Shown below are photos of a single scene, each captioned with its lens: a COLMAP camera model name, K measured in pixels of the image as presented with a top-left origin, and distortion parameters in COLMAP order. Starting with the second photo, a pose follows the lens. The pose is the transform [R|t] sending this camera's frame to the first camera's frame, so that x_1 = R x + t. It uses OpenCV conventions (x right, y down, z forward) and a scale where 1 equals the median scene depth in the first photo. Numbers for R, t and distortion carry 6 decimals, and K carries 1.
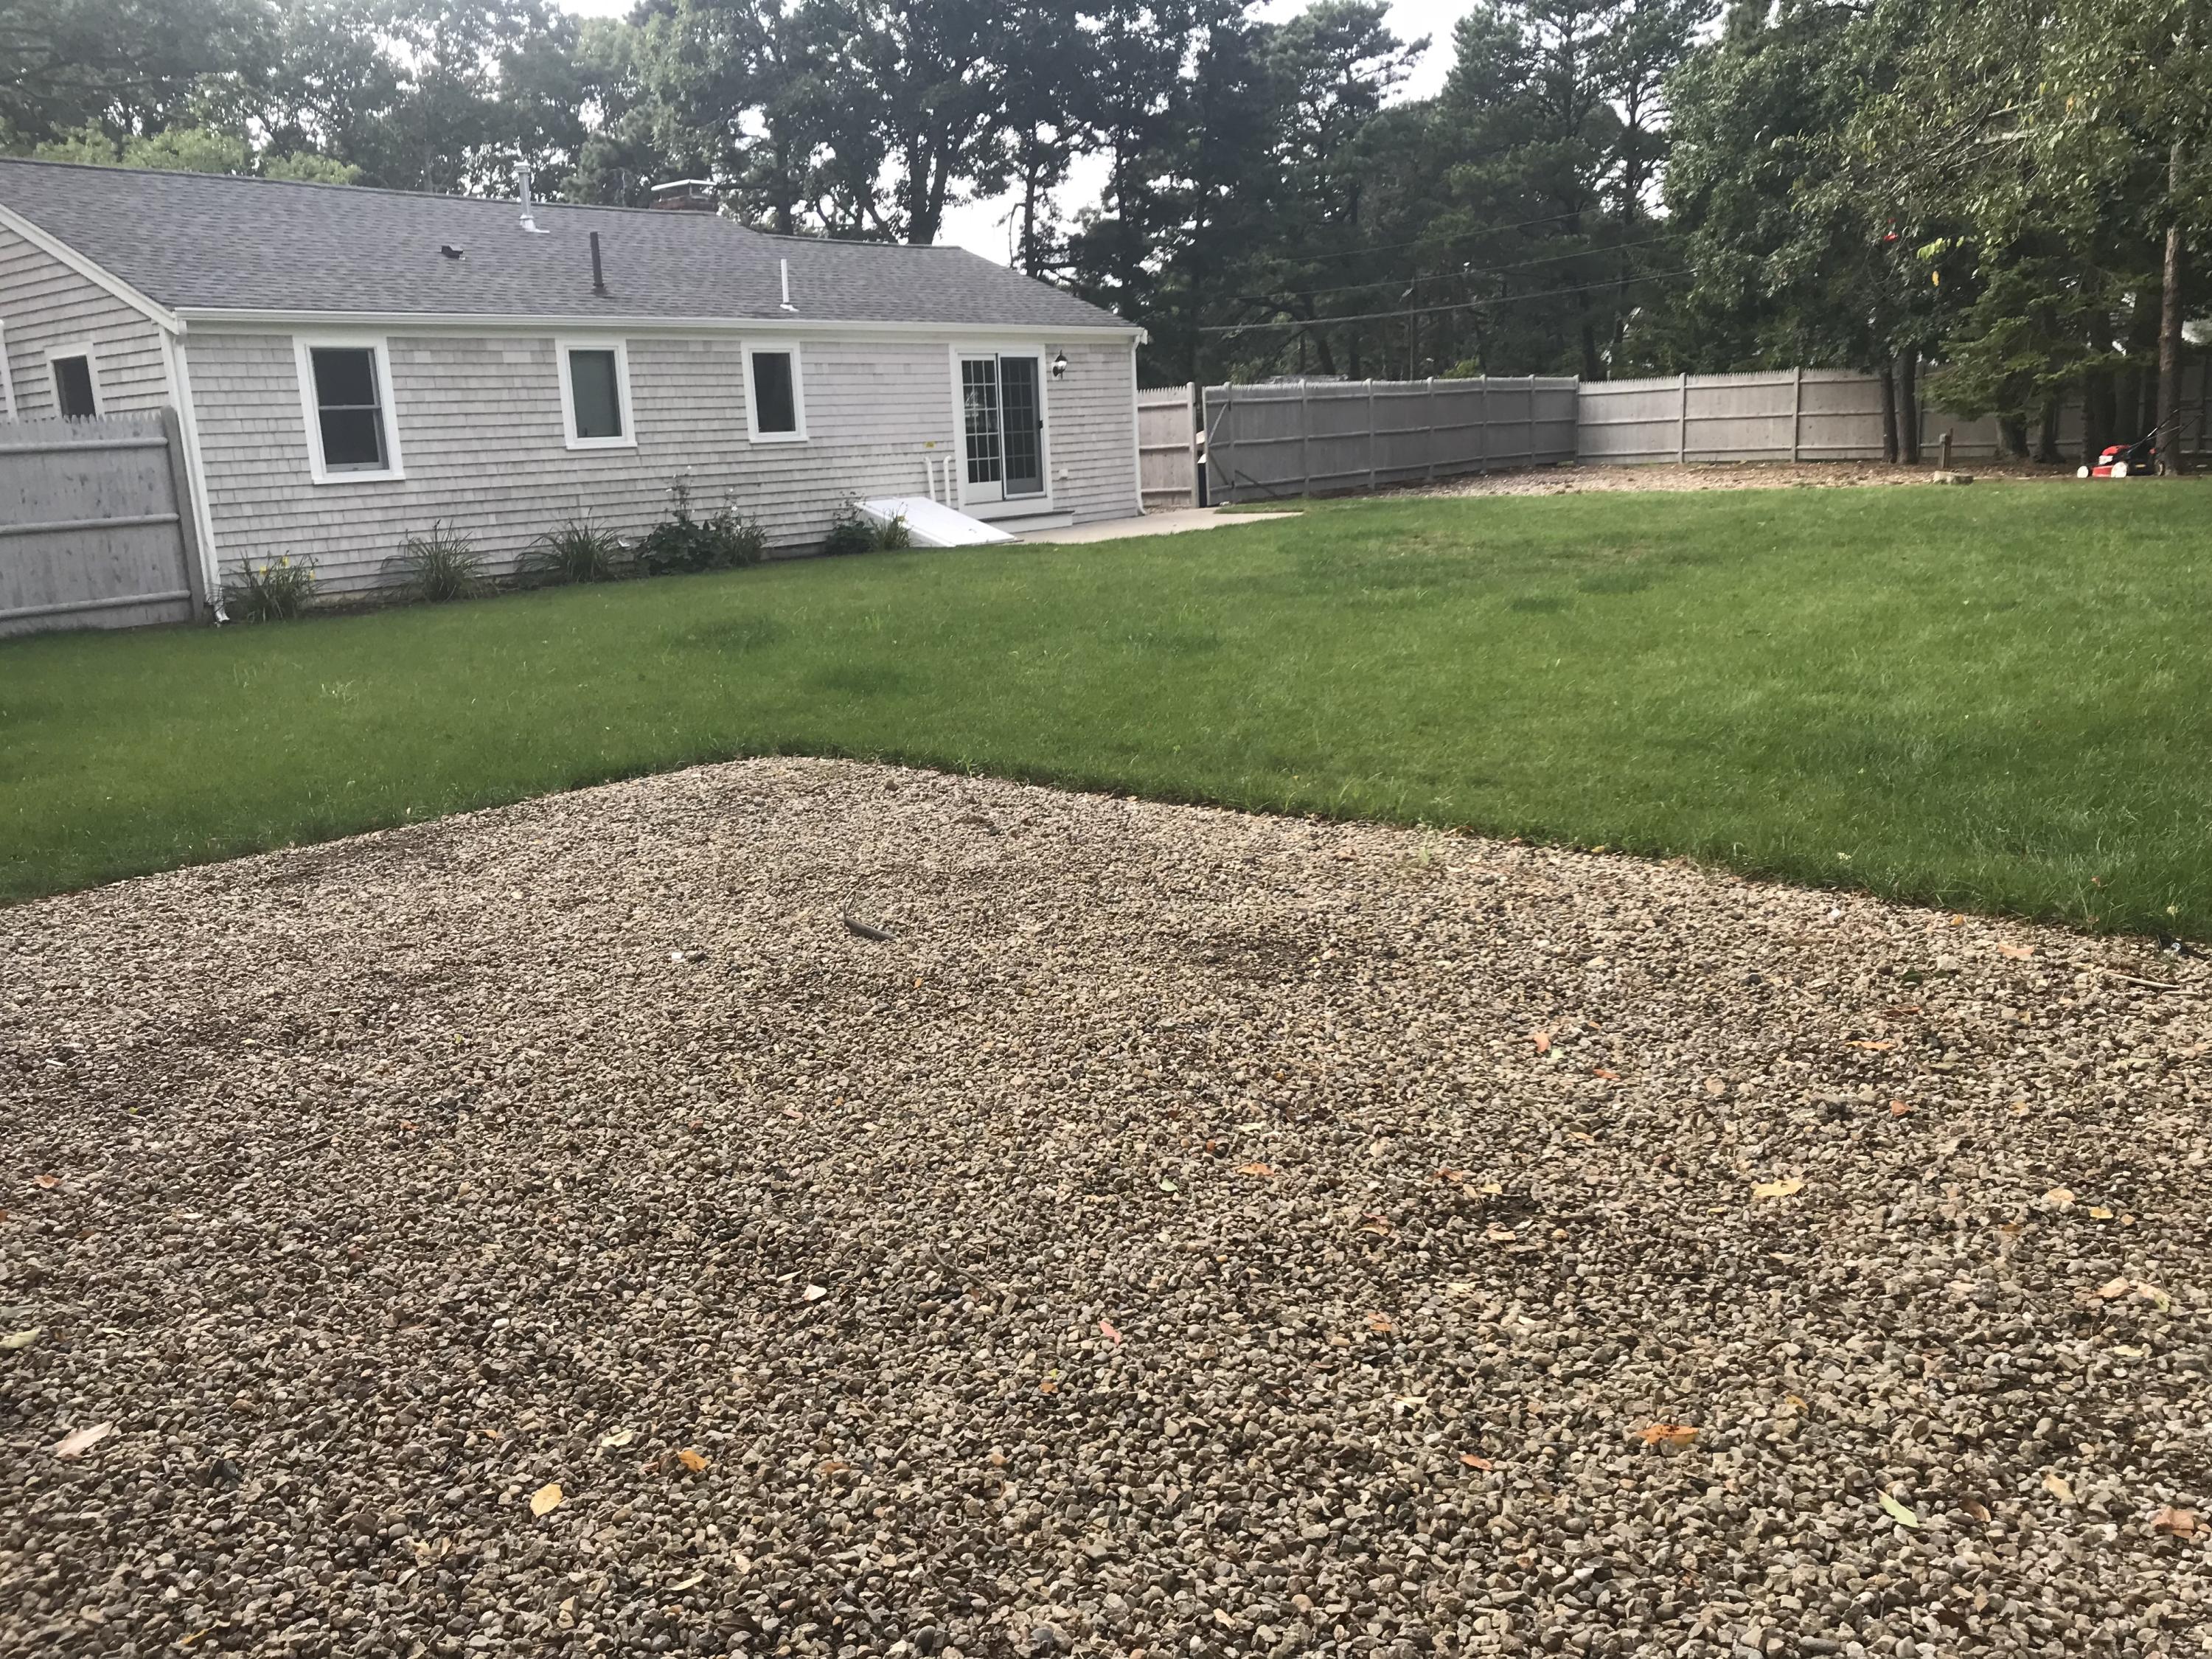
lens RADIAL K [[1831.6, 0, 1092.8], [0, 1831.6, 833.1], [0, 0, 1]] dist [0.007689, 0.009474]
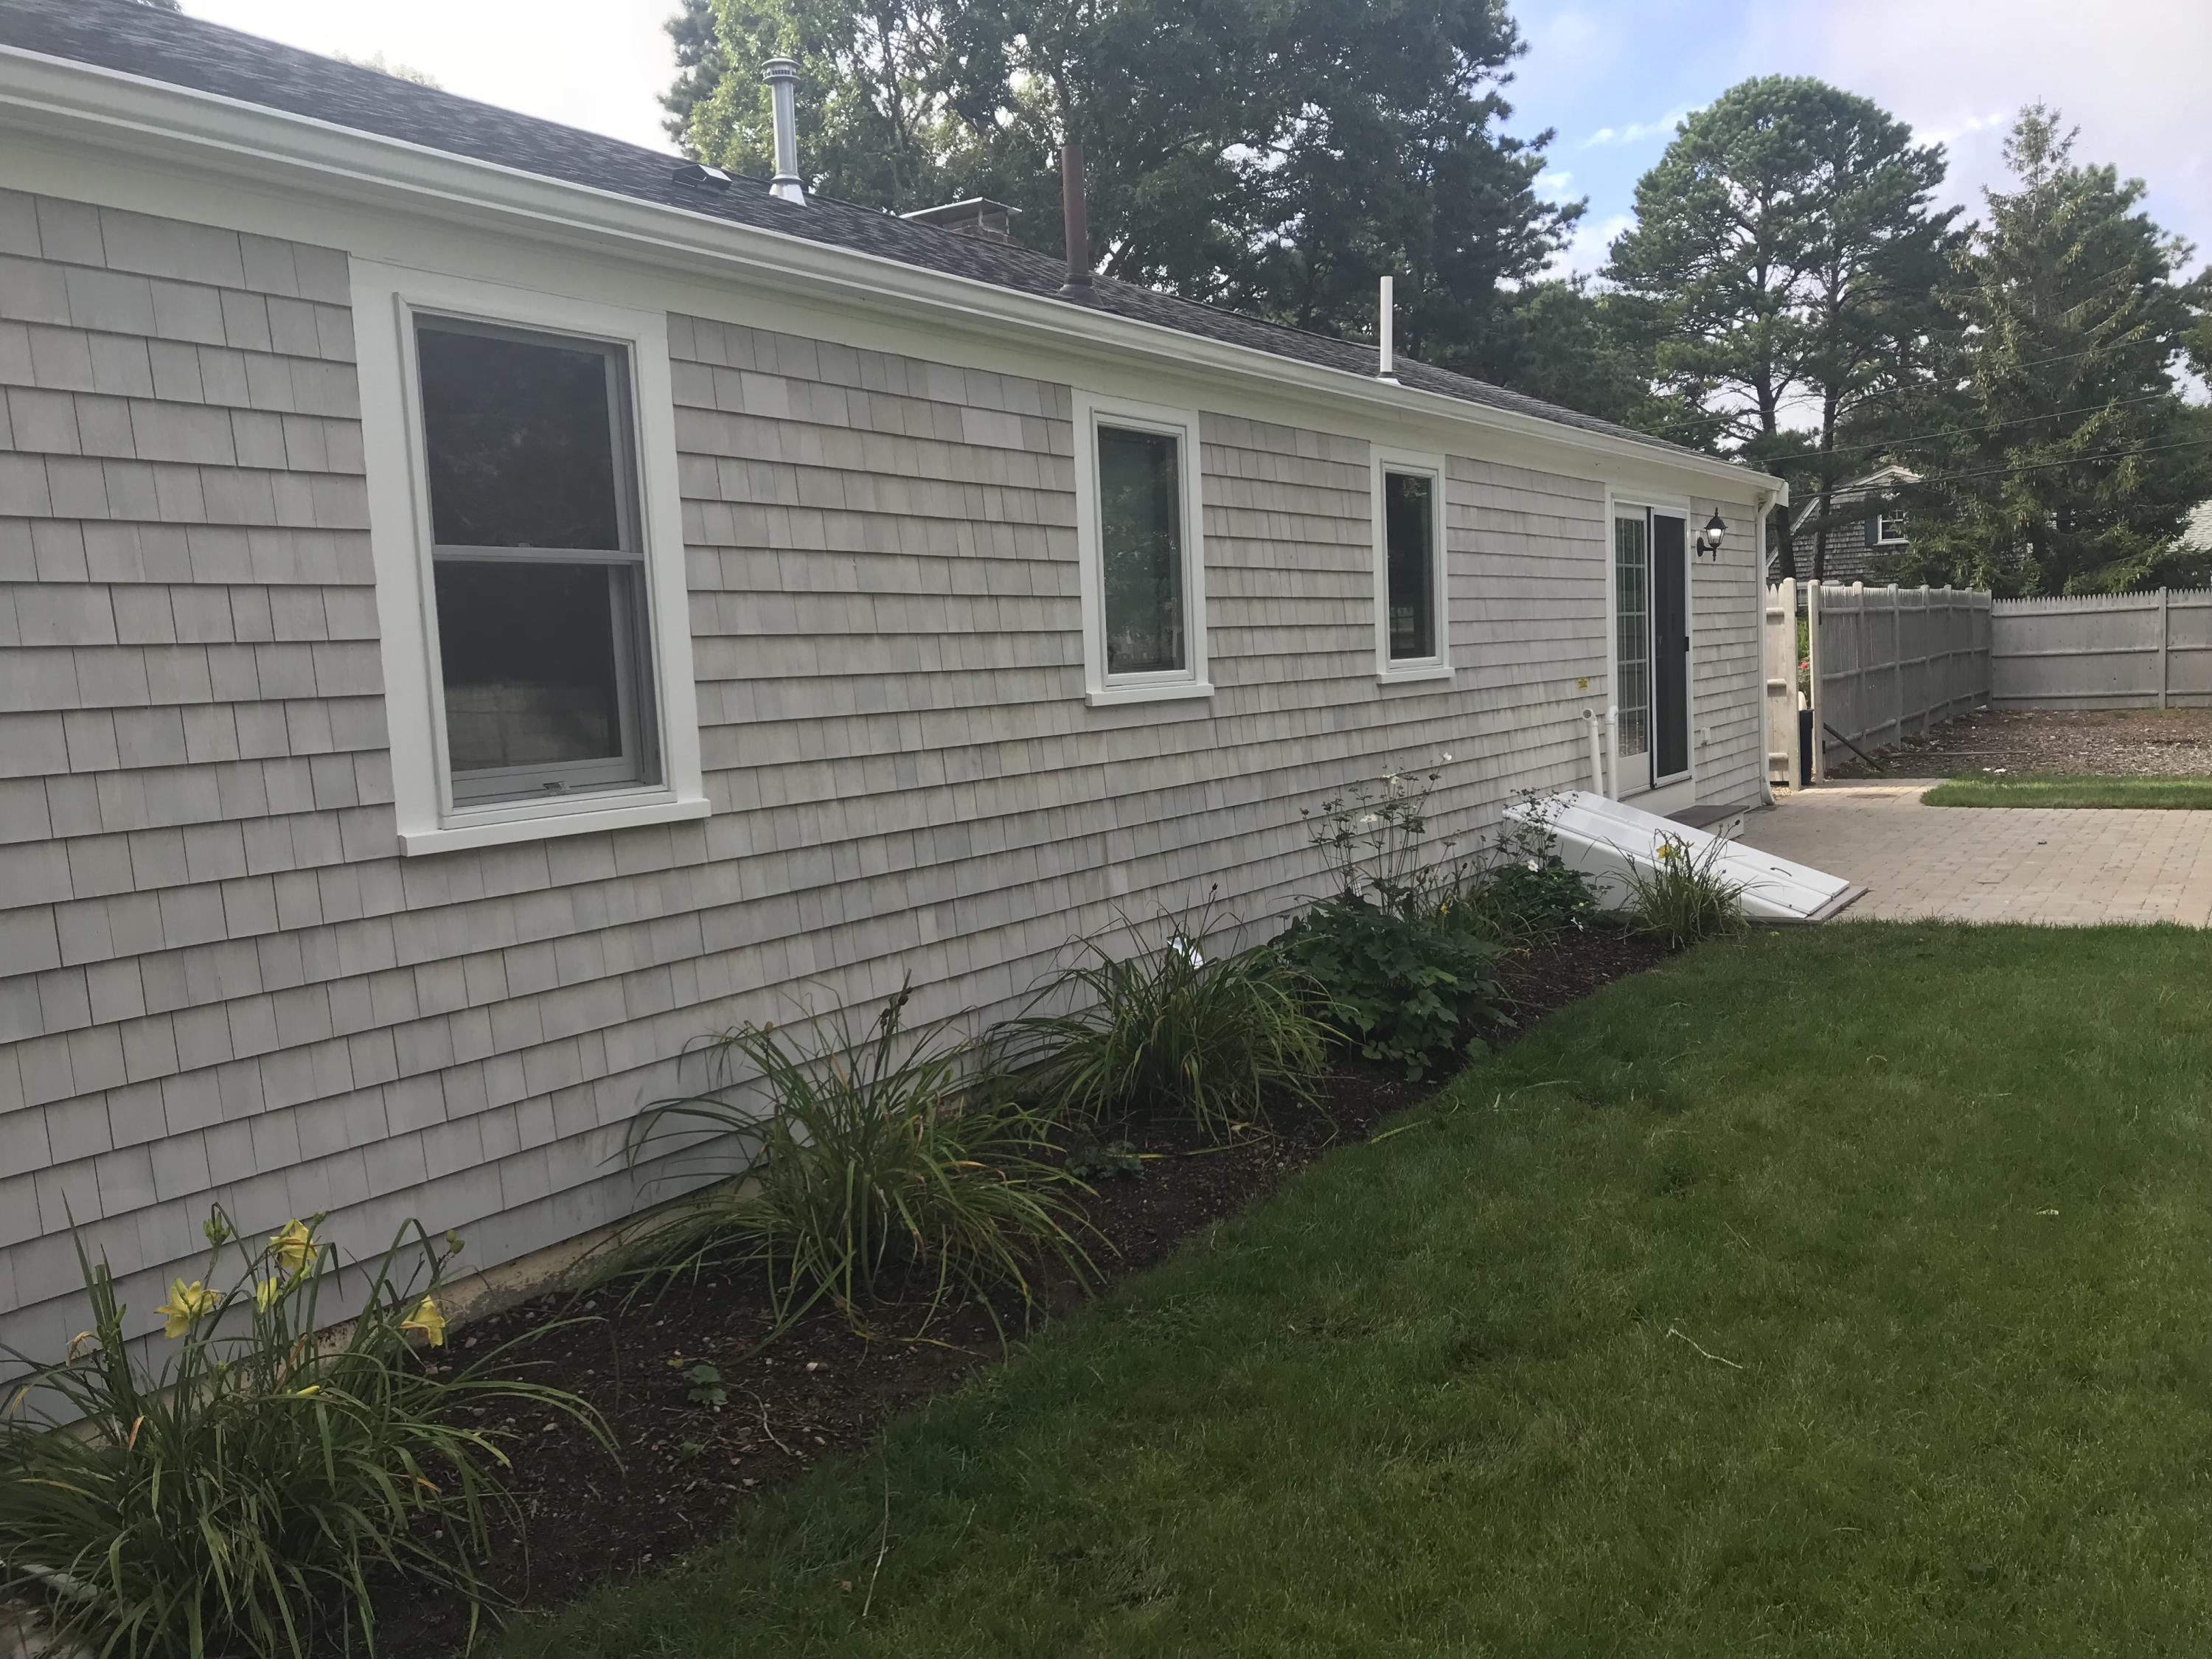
lens RADIAL K [[1831.6, 0, 1092.8], [0, 1831.6, 833.1], [0, 0, 1]] dist [0.007689, 0.009474]
pose [[0.997491, -0.005883, 0.070543, -0.325473], [0.014521, 0.992353, -0.122576, -0.150462], [-0.069283, 0.123293, 0.989949, 0.698617]]
